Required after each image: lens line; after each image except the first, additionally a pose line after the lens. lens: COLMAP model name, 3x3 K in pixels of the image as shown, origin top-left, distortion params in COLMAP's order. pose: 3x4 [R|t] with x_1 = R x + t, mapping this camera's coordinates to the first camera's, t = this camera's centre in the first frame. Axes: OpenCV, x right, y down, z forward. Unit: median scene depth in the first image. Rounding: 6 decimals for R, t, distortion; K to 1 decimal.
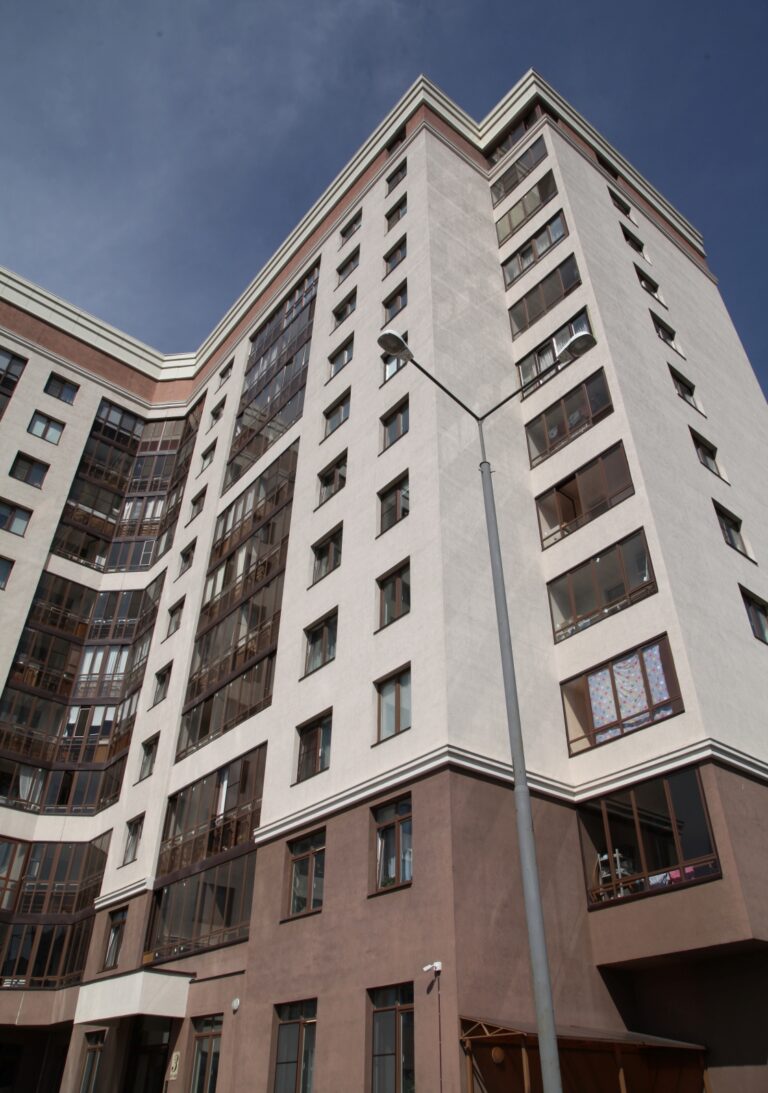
lens RADIAL K [[784.5, 0, 387.0], [0, 784.5, 511.9], [0, 0, 1]] dist [-0.084864, 0.001949]
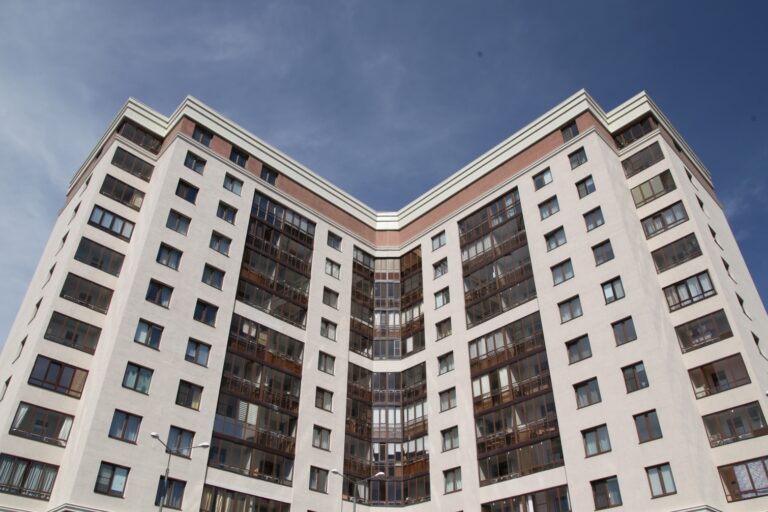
lens RADIAL K [[581.9, 0, 384.0], [0, 581.9, 256.0], [0, 0, 1]] dist [-0.100278, 0.051373]
pose [[0.996485, 0.048315, 0.068428, -0.485780], [-0.051296, 0.997779, 0.042504, -0.226352], [-0.066223, -0.045865, 0.996750, -0.291171]]
